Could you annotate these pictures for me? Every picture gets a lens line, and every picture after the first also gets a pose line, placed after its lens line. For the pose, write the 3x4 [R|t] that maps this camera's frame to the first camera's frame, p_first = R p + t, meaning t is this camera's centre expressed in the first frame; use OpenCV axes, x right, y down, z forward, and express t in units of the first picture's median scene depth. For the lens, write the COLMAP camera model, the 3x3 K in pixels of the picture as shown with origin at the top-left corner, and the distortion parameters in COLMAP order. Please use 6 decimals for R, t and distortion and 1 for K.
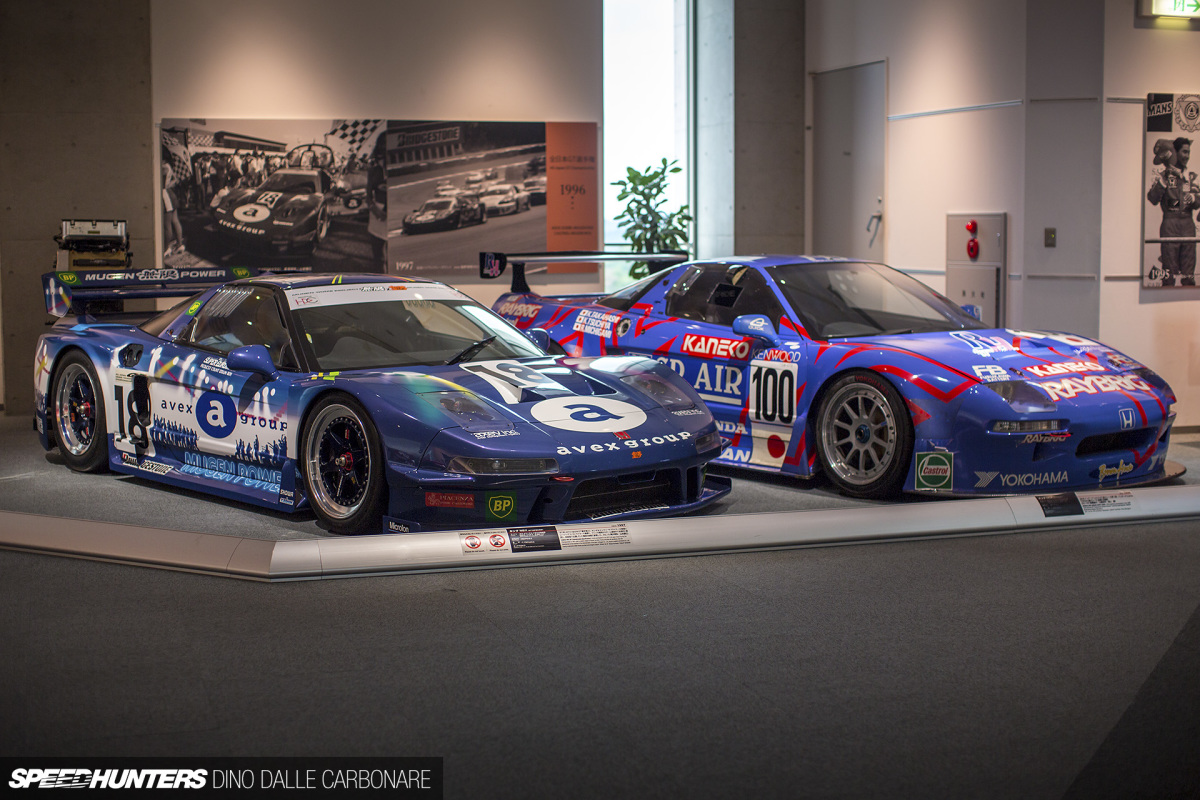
lens RADIAL K [[1744.5, 0, 601.1], [0, 1744.5, 402.6], [0, 0, 1]] dist [-0.120344, 0.000000]
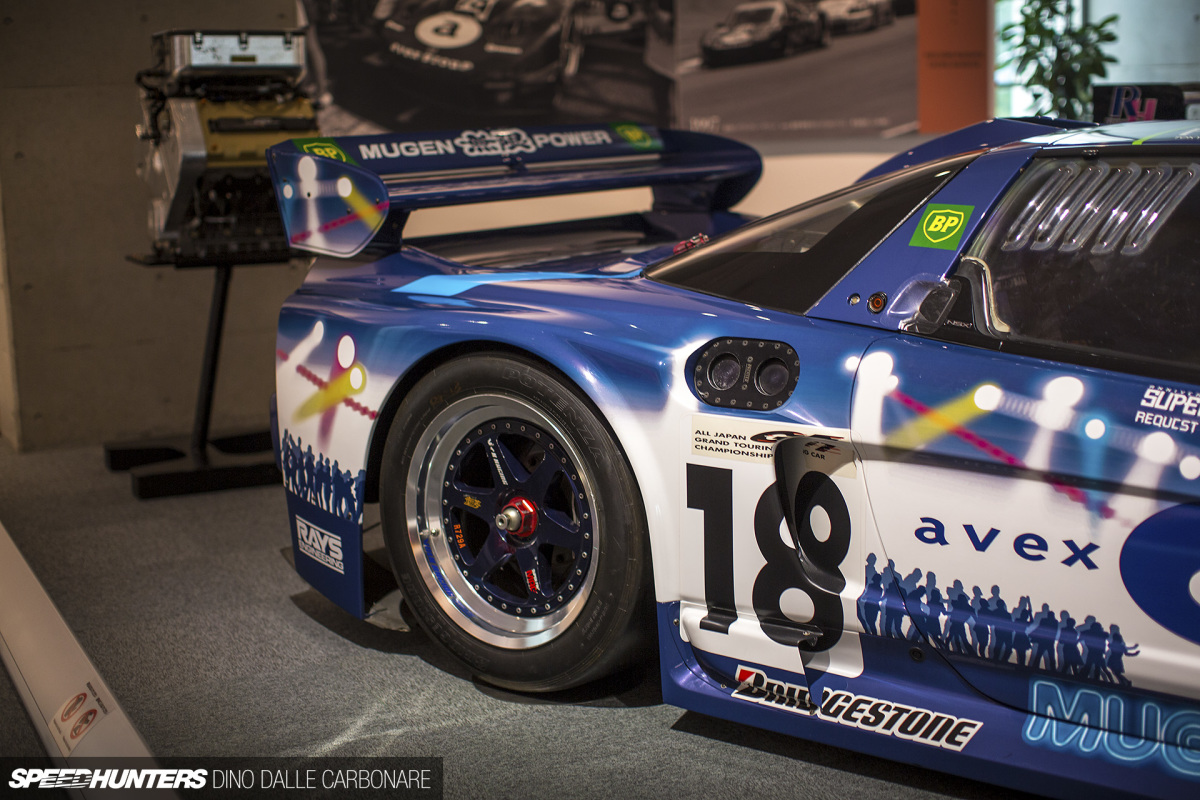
lens RADIAL K [[1744.5, 0, 597.9], [0, 1744.5, 394.6], [0, 0, 1]] dist [-0.120344, 0.000000]
pose [[0.986046, -0.051848, 0.158195, -0.295276], [0.041447, 0.996800, 0.068353, -0.039827], [-0.161233, -0.060843, 0.985039, 0.561634]]
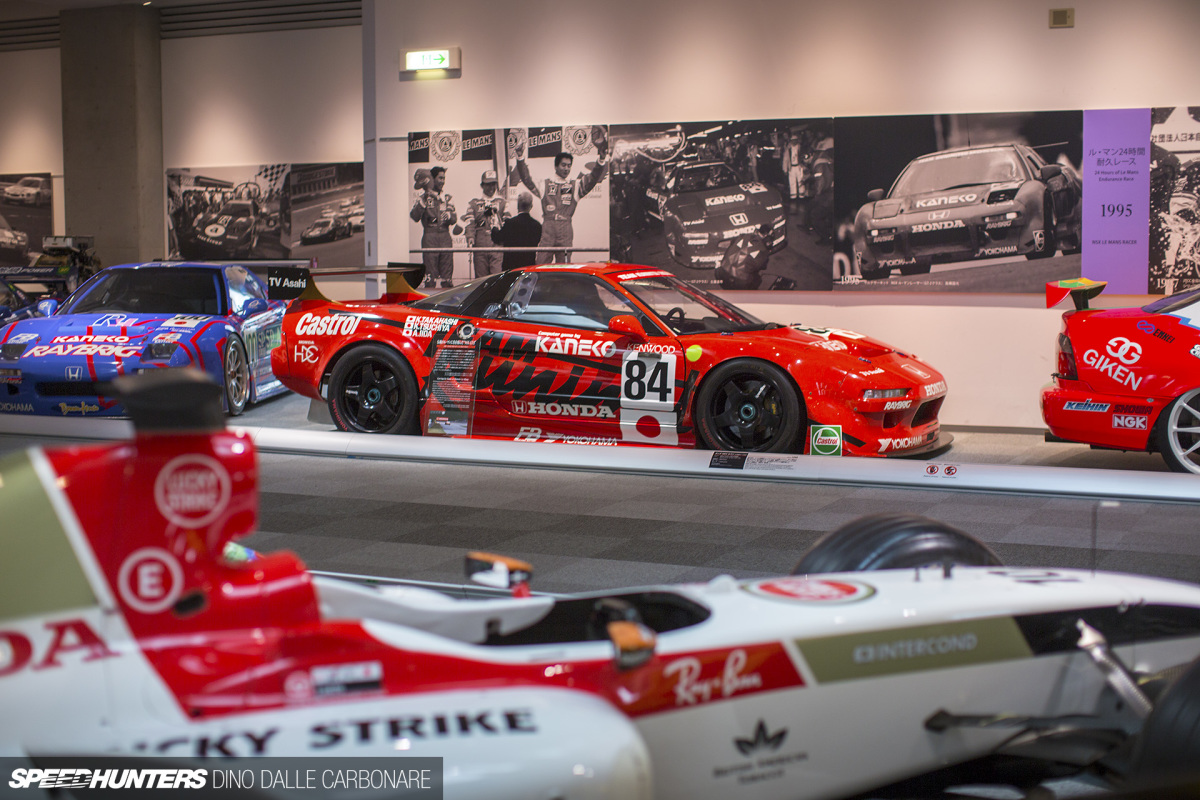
lens RADIAL K [[1744.5, 0, 600.8], [0, 1744.5, 399.1], [0, 0, 1]] dist [-0.120344, 0.000000]
pose [[0.732651, 0.062674, -0.677713, 1.260826], [-0.065319, 0.997630, 0.021645, -0.023088], [0.677463, 0.028409, 0.735008, 0.169627]]
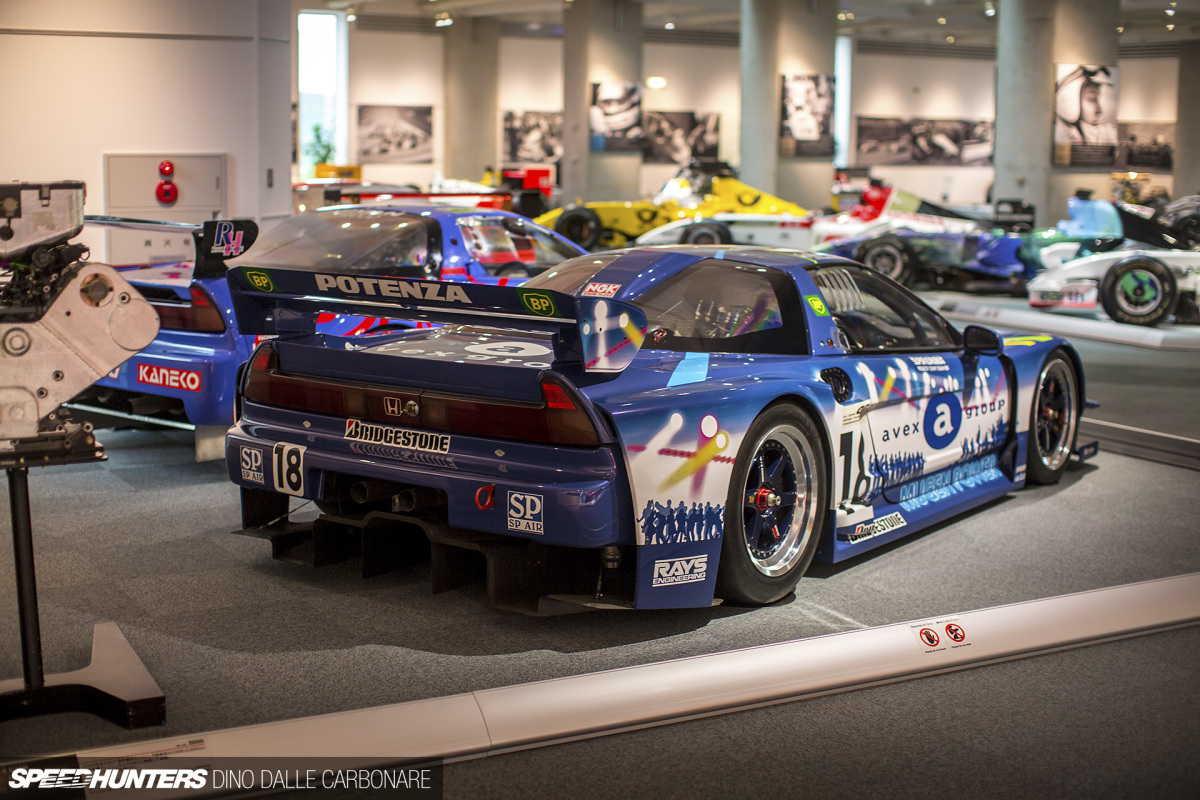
lens RADIAL K [[1744.5, 0, 596.5], [0, 1744.5, 405.5], [0, 0, 1]] dist [-0.120344, 0.000000]
pose [[-0.214811, -0.148885, 0.965241, -0.758031], [0.088781, 0.981243, 0.171111, -0.120241], [-0.972612, 0.122452, -0.197563, 1.024724]]
